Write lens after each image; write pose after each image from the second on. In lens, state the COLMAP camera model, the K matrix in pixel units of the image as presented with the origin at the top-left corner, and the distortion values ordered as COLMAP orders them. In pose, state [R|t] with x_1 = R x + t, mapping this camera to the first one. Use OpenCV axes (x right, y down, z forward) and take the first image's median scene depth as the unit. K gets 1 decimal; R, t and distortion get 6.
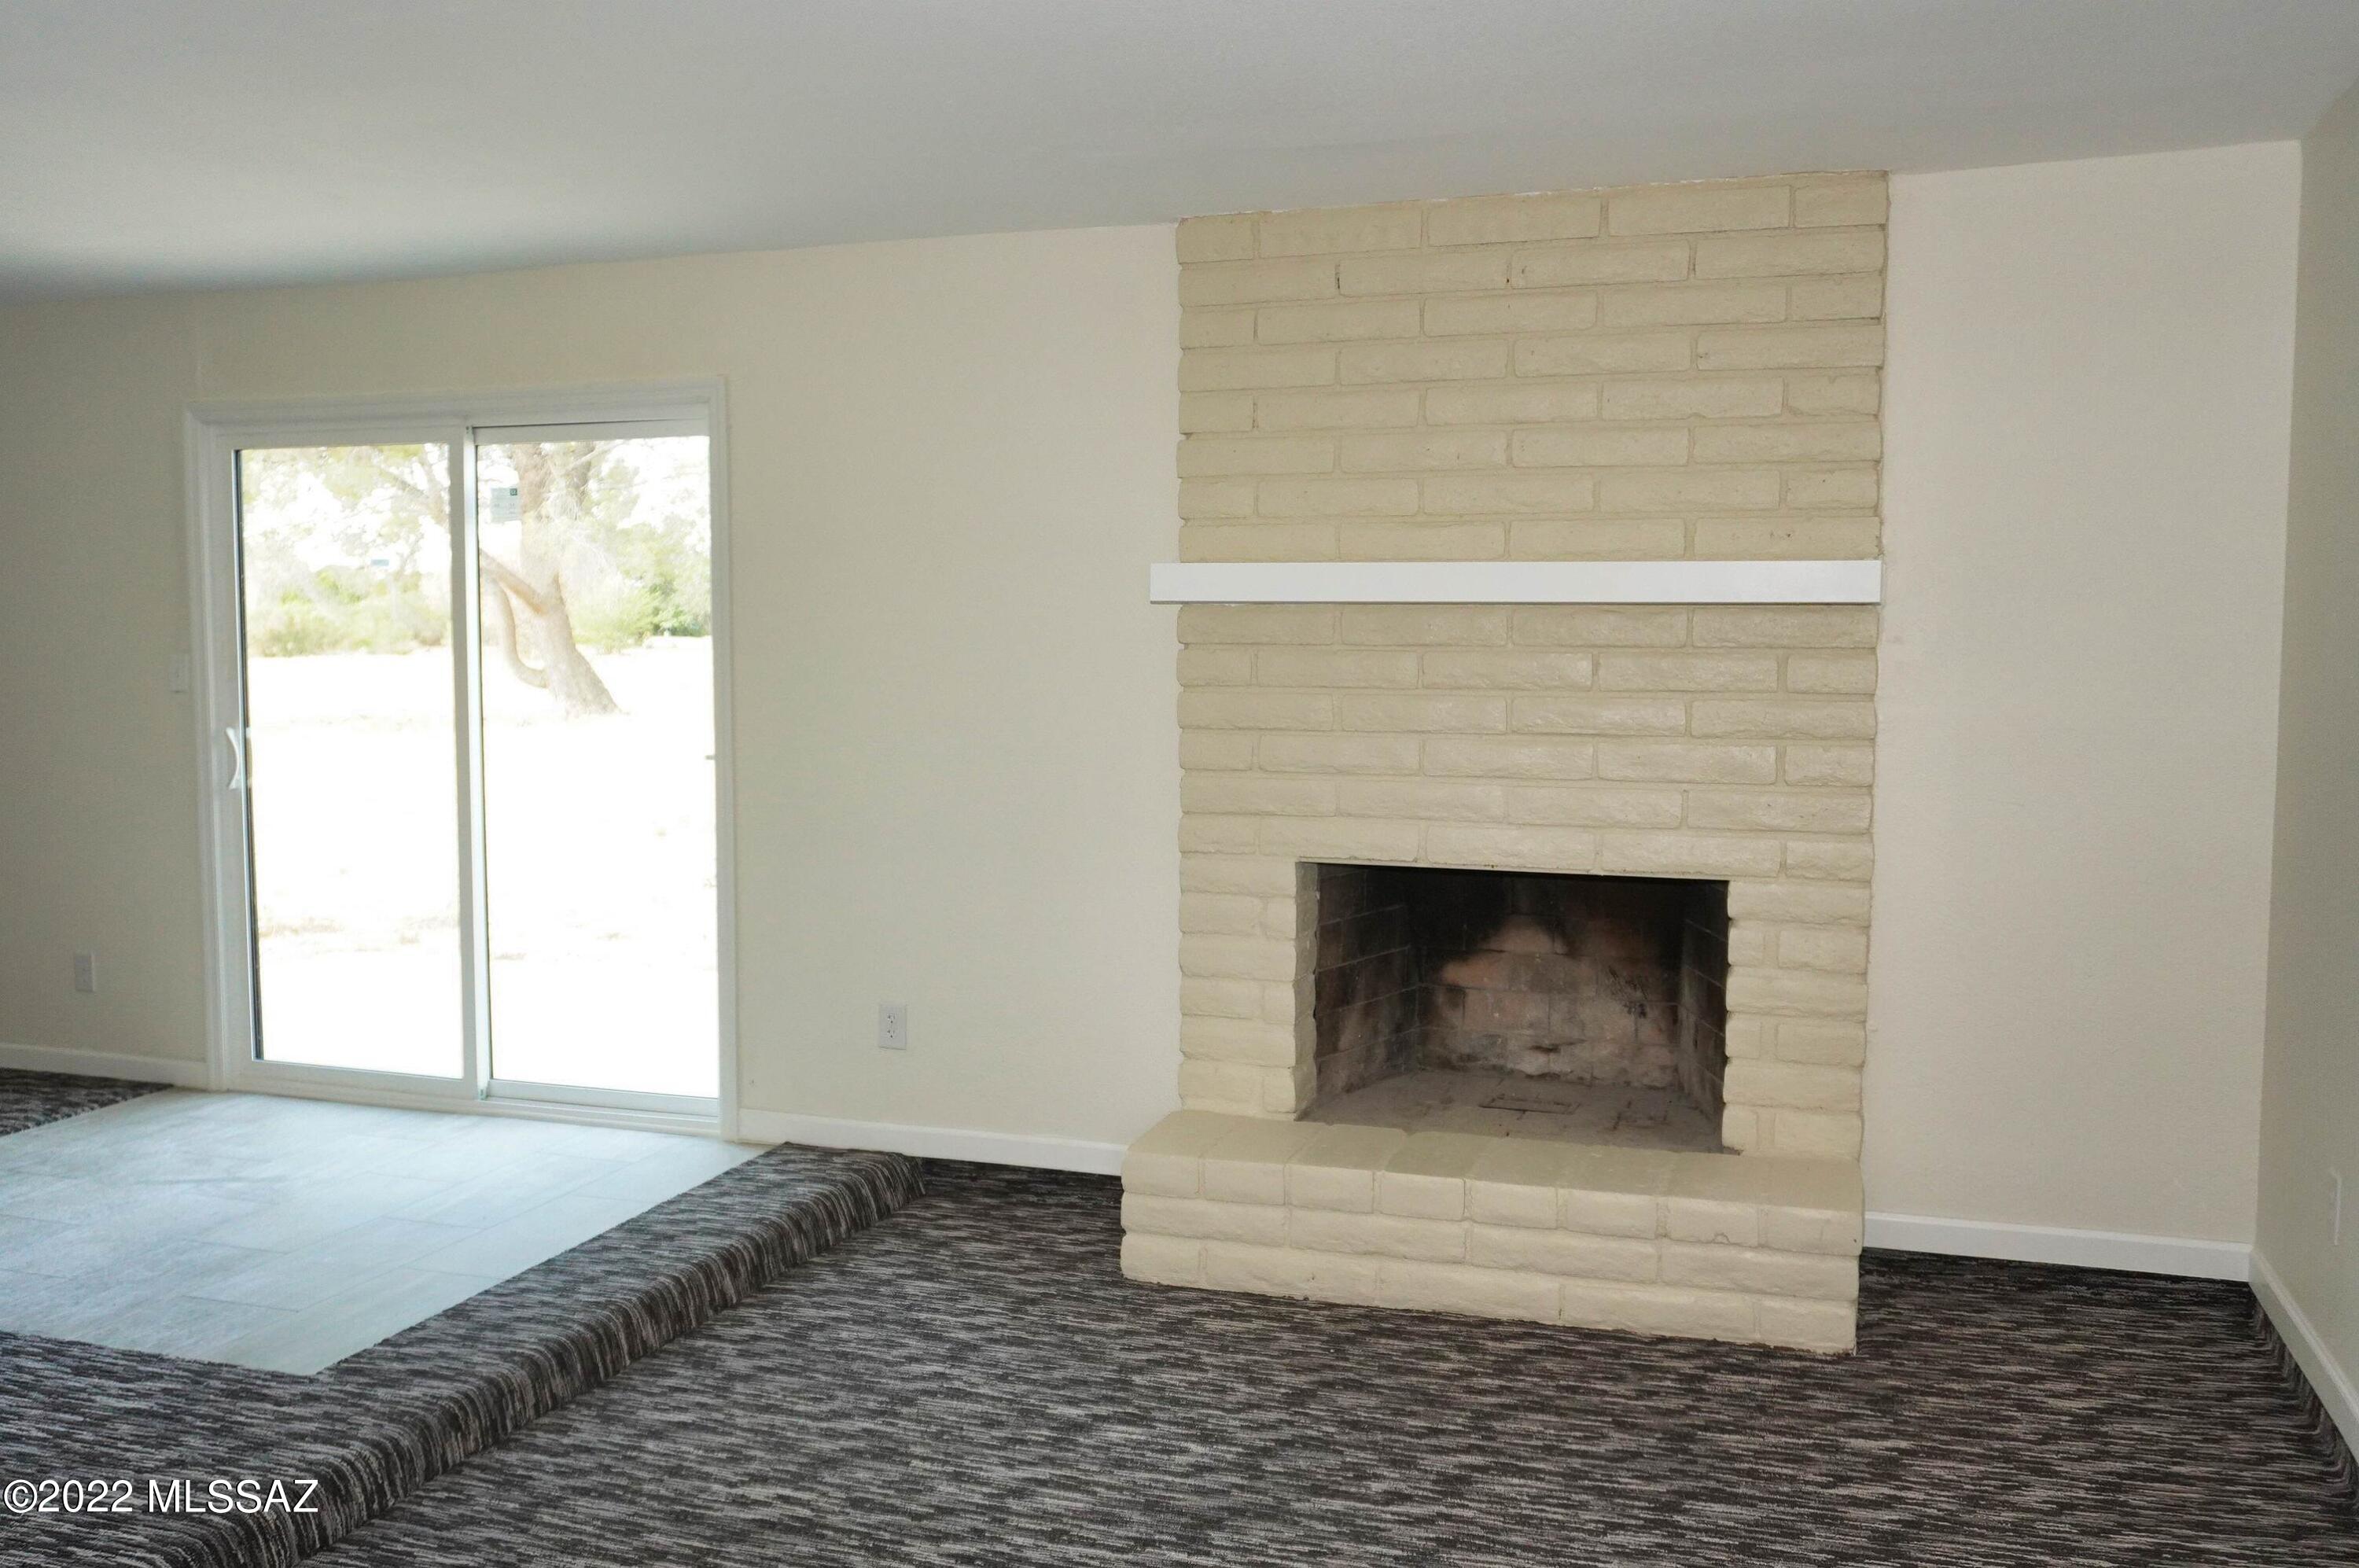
lens RADIAL K [[1911.7, 0, 1179.5], [0, 1911.7, 784.0], [0, 0, 1]] dist [-0.012375, 0.005395]
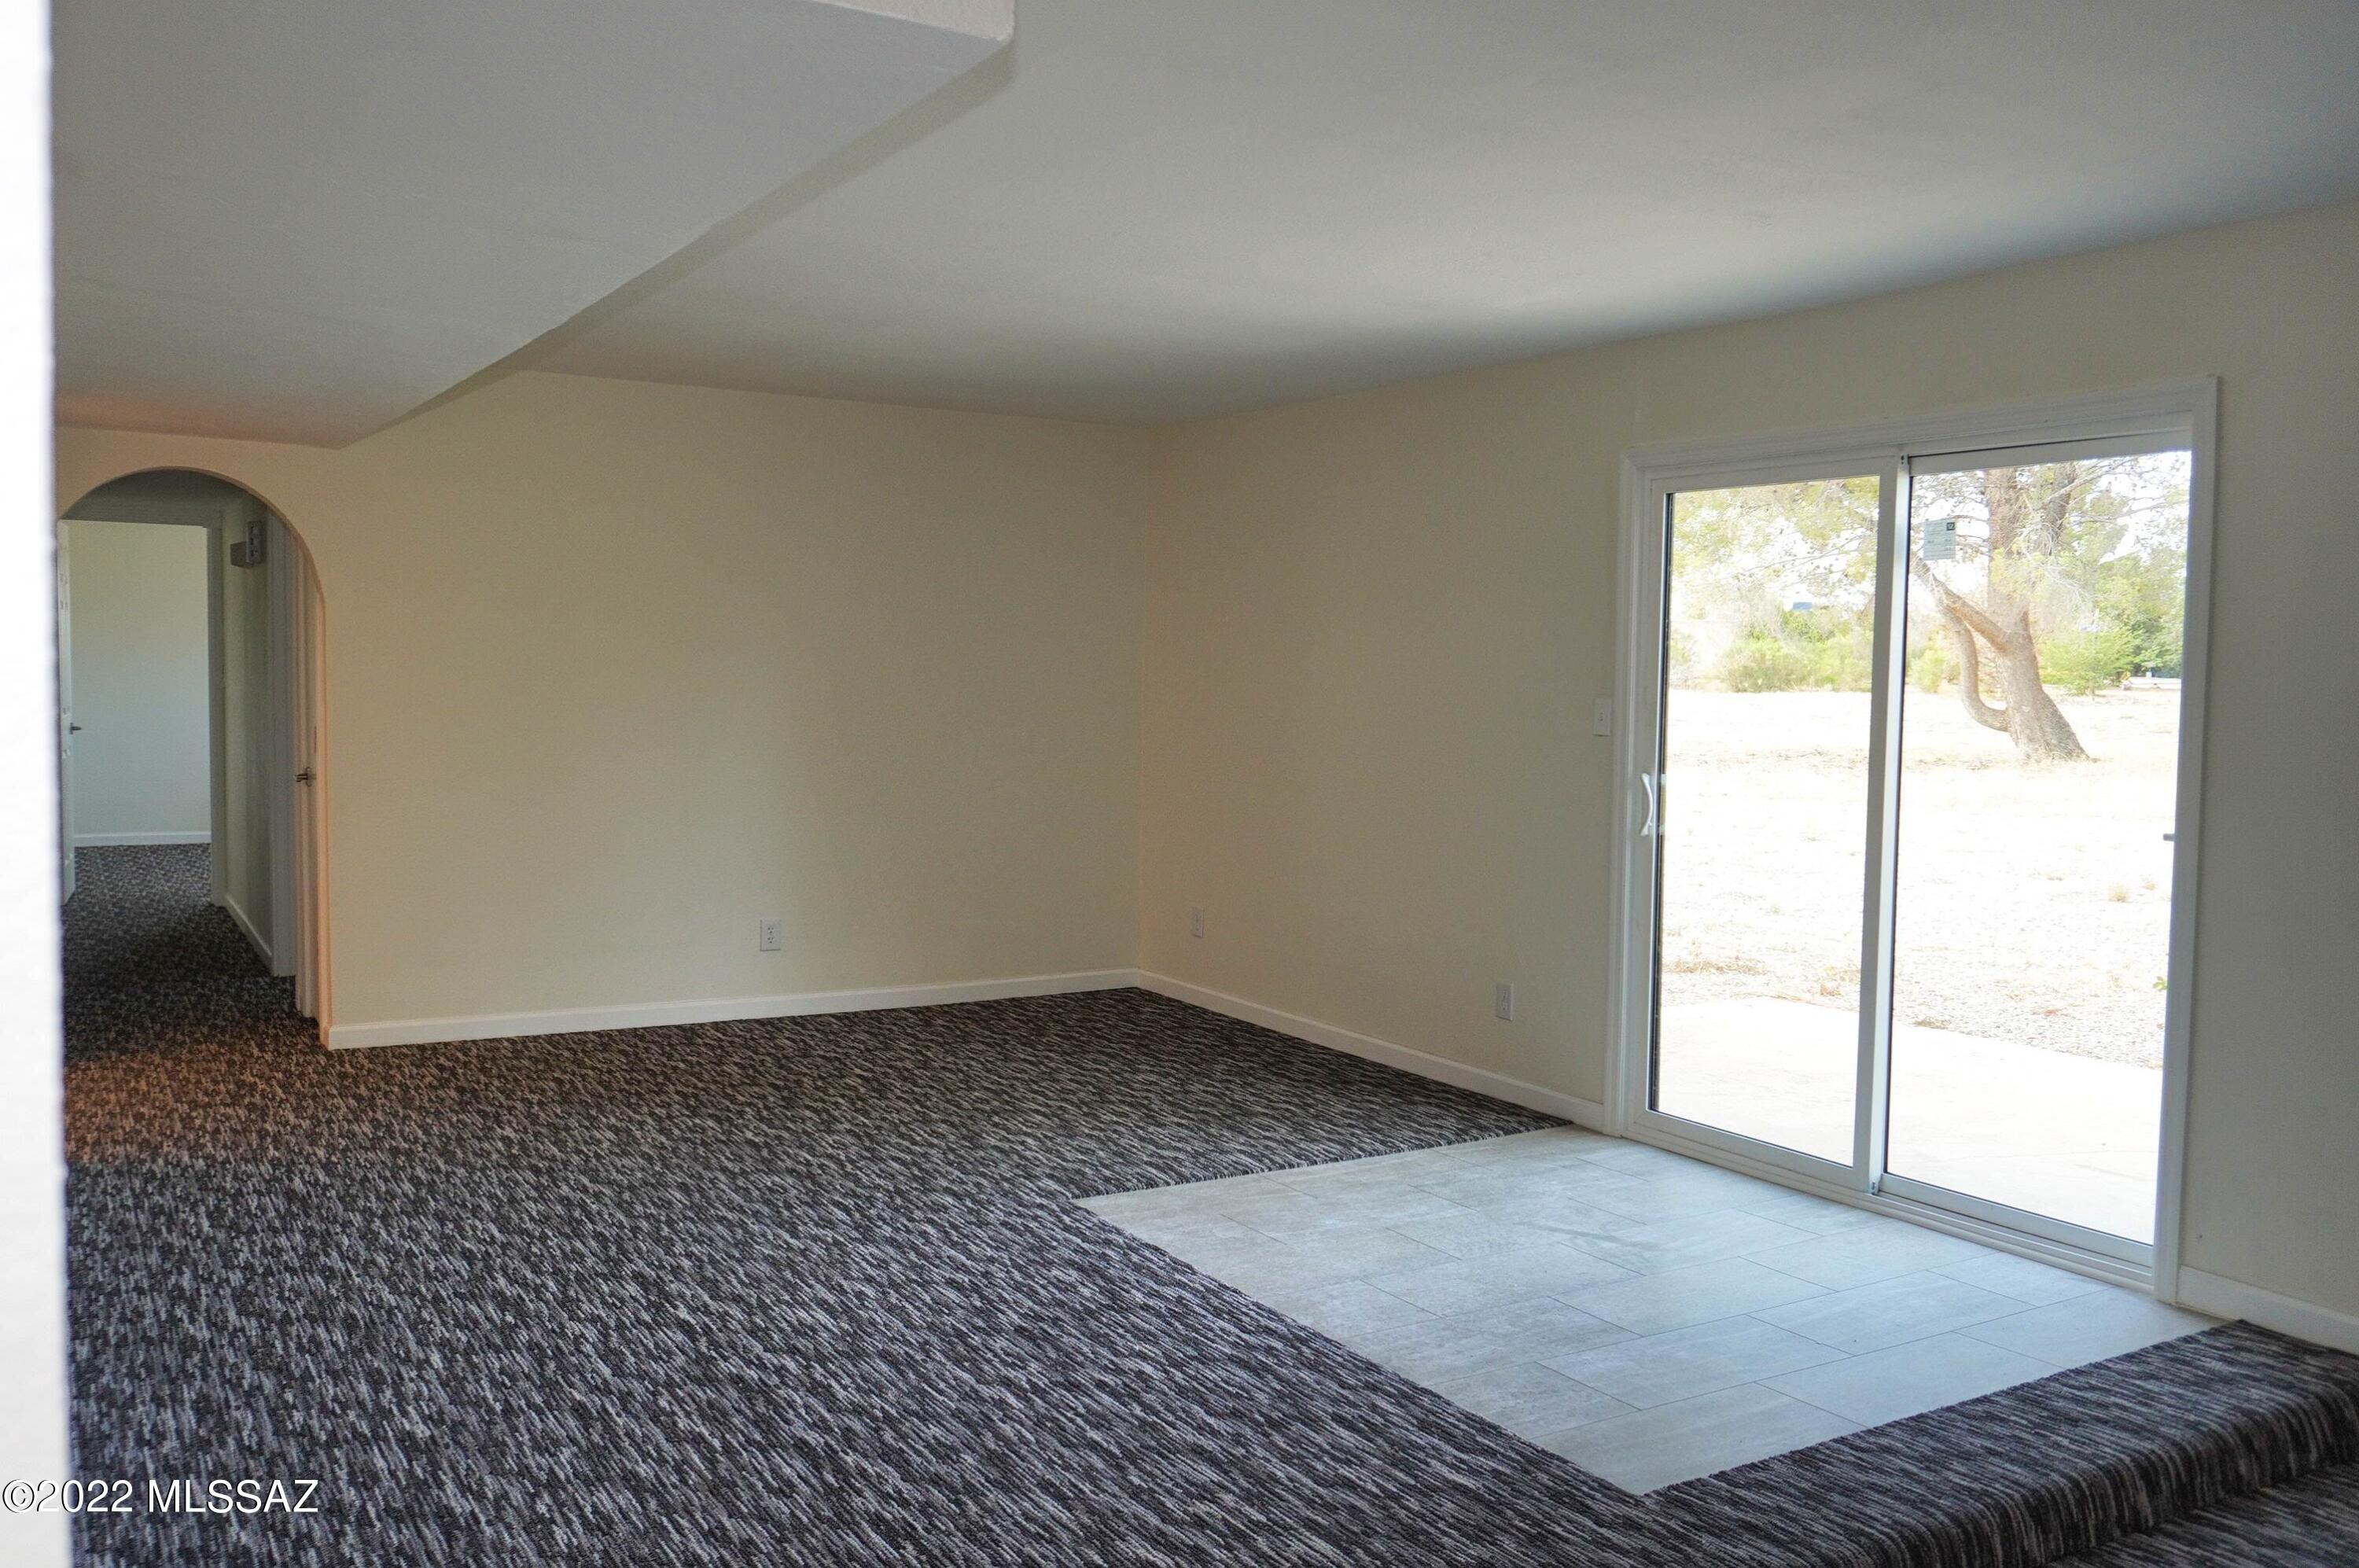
lens RADIAL K [[1911.7, 0, 1179.5], [0, 1911.7, 784.0], [0, 0, 1]] dist [-0.012375, 0.005395]
pose [[0.744620, 0.050520, -0.665574, -0.020016], [-0.063808, 0.997953, 0.004363, -0.015702], [0.664432, 0.039220, 0.746319, 0.116451]]
